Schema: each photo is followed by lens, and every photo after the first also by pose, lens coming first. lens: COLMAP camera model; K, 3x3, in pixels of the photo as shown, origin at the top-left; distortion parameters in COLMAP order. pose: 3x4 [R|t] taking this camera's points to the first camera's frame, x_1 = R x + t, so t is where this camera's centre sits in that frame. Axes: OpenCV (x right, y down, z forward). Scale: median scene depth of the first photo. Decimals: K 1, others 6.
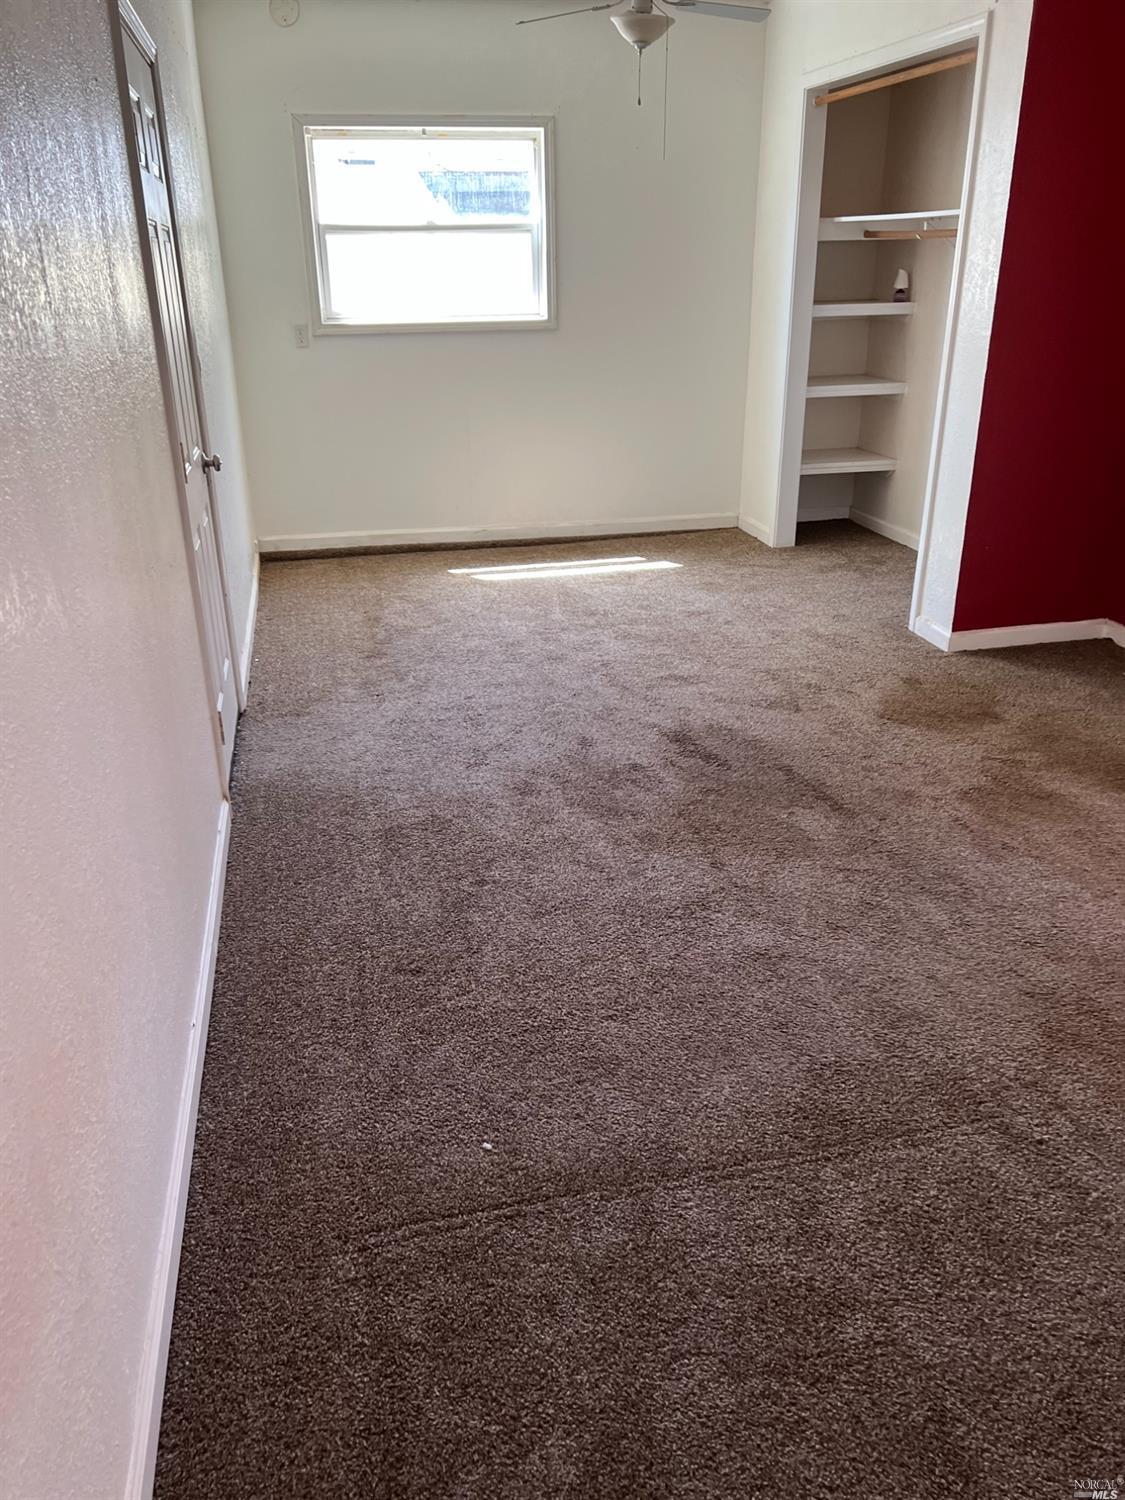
lens RADIAL K [[1133.2, 0, 561.6], [0, 1133.2, 749.4], [0, 0, 1]] dist [0.024490, -0.020279]
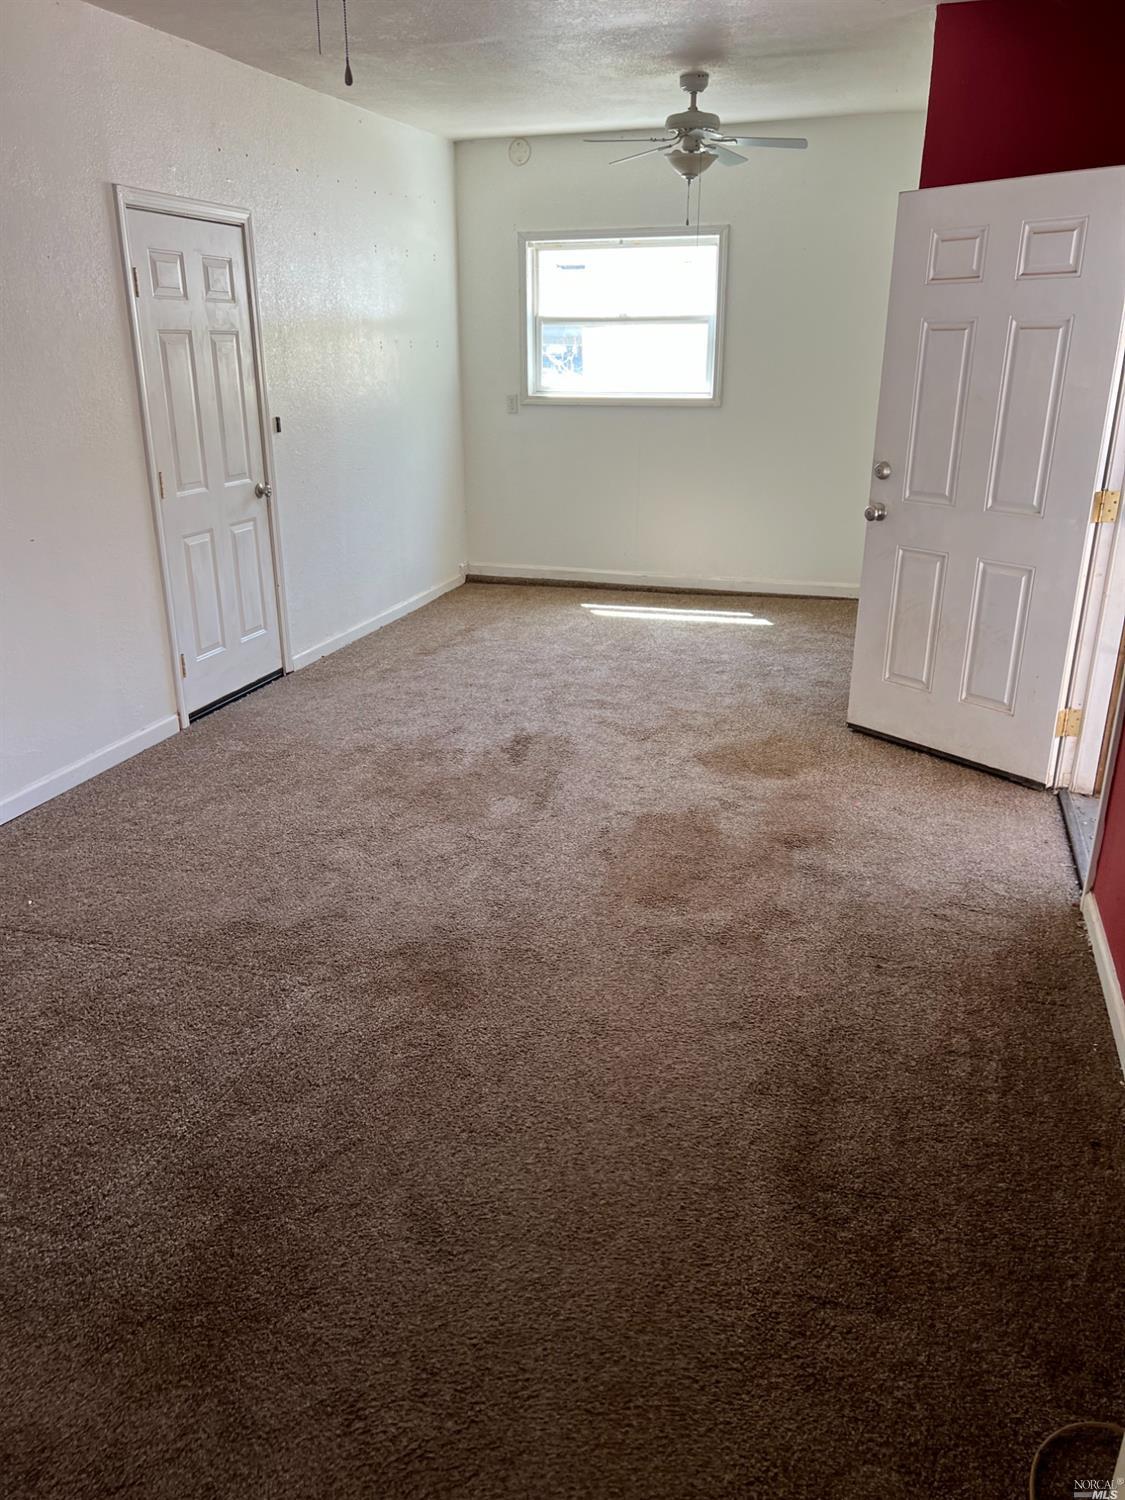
lens RADIAL K [[1133.2, 0, 564.0], [0, 1133.2, 754.6], [0, 0, 1]] dist [0.024490, -0.020279]
pose [[0.872504, 0.178465, -0.454849, 0.527915], [-0.198035, 0.980184, 0.004709, -0.006987], [0.446676, 0.085968, 0.890556, -0.053686]]
